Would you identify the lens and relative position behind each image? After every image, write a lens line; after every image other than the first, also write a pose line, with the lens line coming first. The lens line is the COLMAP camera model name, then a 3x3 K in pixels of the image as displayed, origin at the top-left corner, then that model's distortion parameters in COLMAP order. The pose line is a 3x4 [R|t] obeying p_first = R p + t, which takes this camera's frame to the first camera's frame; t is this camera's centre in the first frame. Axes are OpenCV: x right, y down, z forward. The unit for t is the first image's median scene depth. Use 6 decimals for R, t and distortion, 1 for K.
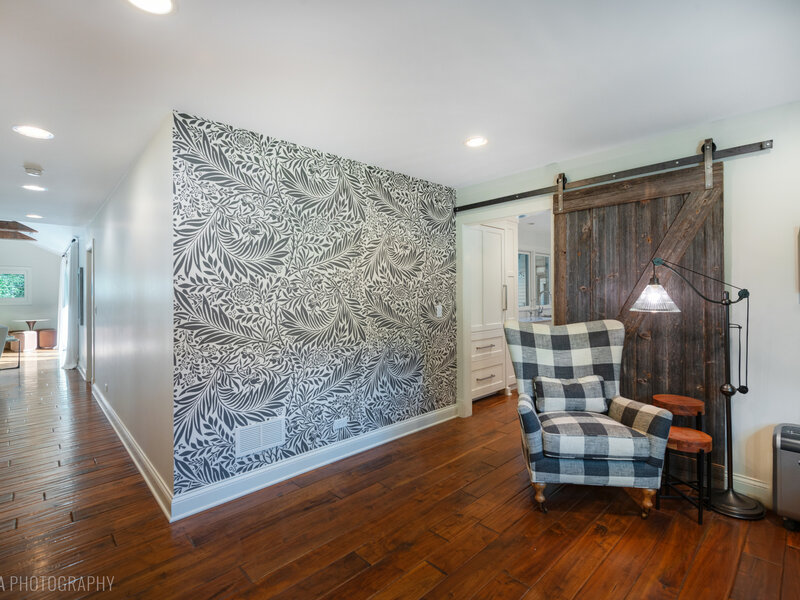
lens RADIAL K [[384.6, 0, 397.2], [0, 384.6, 288.2], [0, 0, 1]] dist [0.000529, 0.000021]
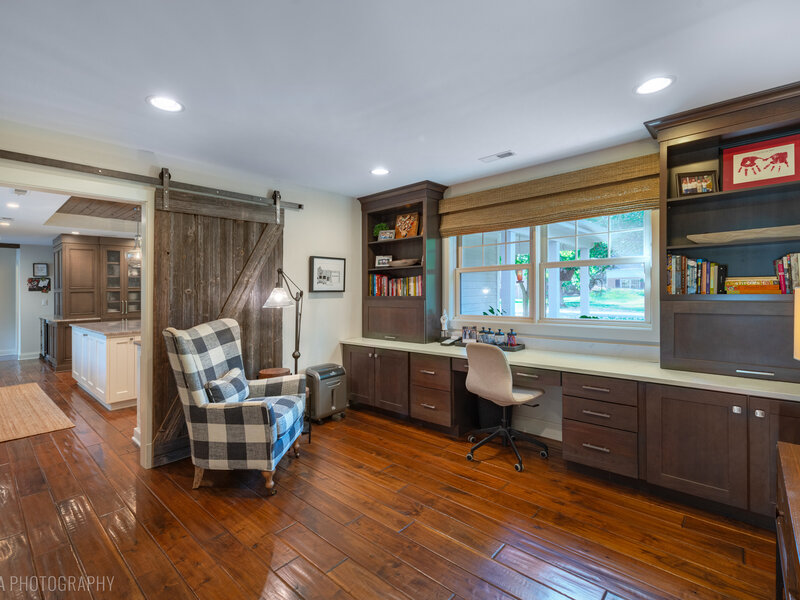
lens RADIAL K [[384.6, 0, 397.2], [0, 384.6, 288.2], [0, 0, 1]] dist [0.000529, 0.000021]
pose [[-0.091946, 0.014522, 0.995658, -0.625504], [0.004659, 0.999889, -0.014153, 0.010959], [-0.995753, 0.003338, -0.092003, 0.595711]]
